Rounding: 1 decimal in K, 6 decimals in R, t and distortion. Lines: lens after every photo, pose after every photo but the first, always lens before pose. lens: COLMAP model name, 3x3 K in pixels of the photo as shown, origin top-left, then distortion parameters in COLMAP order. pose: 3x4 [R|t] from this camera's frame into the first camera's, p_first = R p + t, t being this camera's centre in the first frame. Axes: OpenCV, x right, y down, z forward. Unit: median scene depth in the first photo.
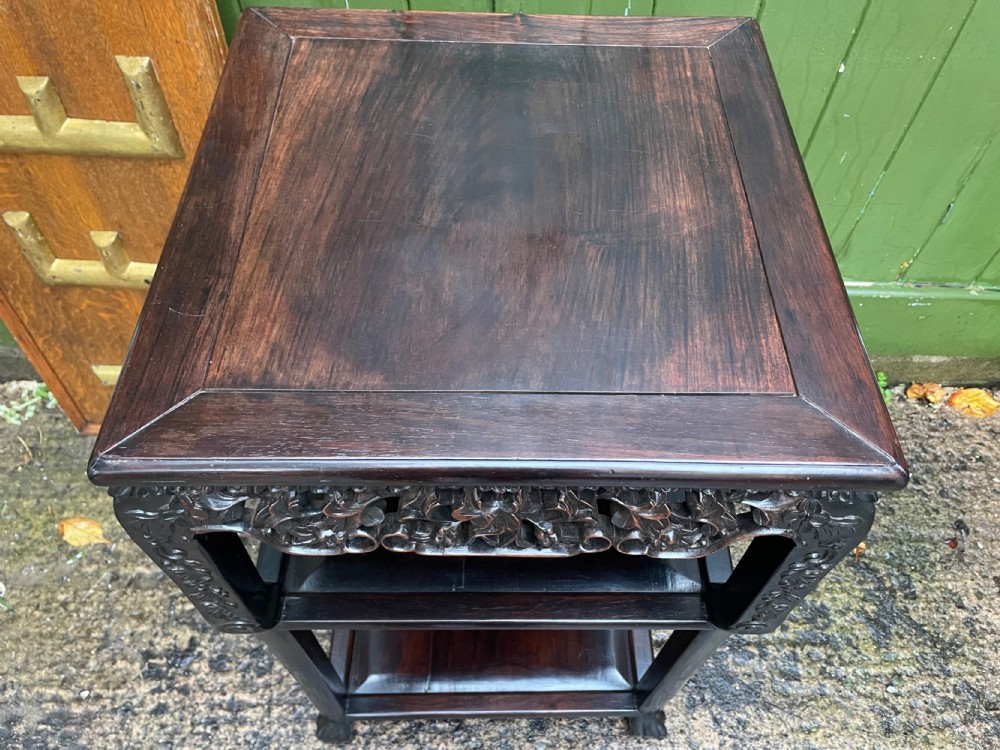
lens RADIAL K [[768.9, 0, 506.1], [0, 768.9, 379.0], [0, 0, 1]] dist [0.078064, -0.118991]
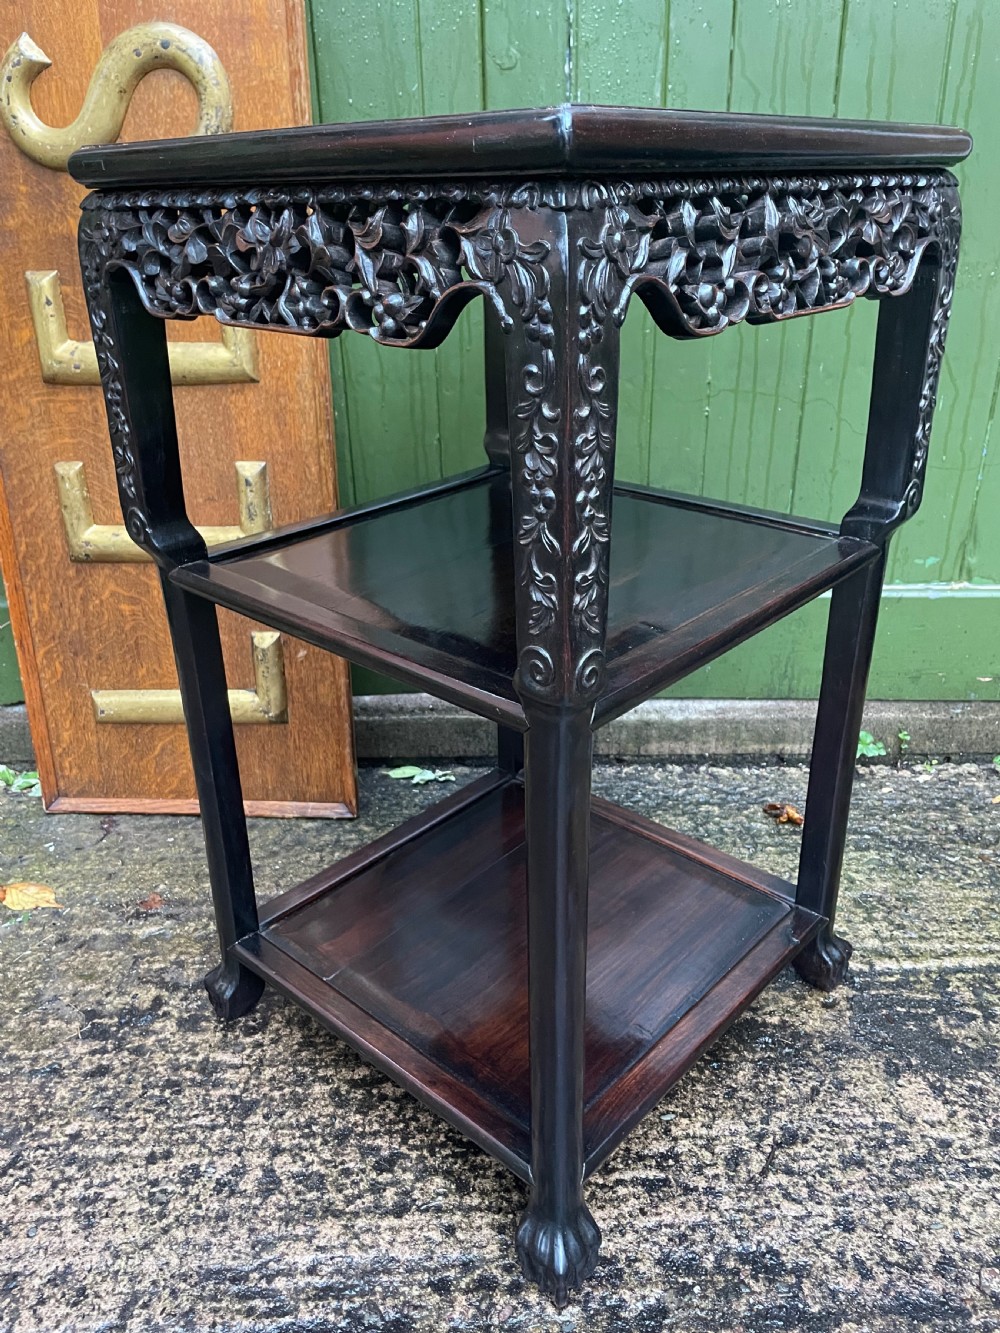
lens RADIAL K [[1019.9, 0, 493.5], [0, 1019.9, 660.8], [0, 0, 1]] dist [0.081474, -0.115525]
pose [[0.998572, -0.022950, -0.048233, -0.048164], [-0.004996, 0.858907, -0.512106, 0.571534], [0.053181, 0.511616, 0.857567, 0.057710]]
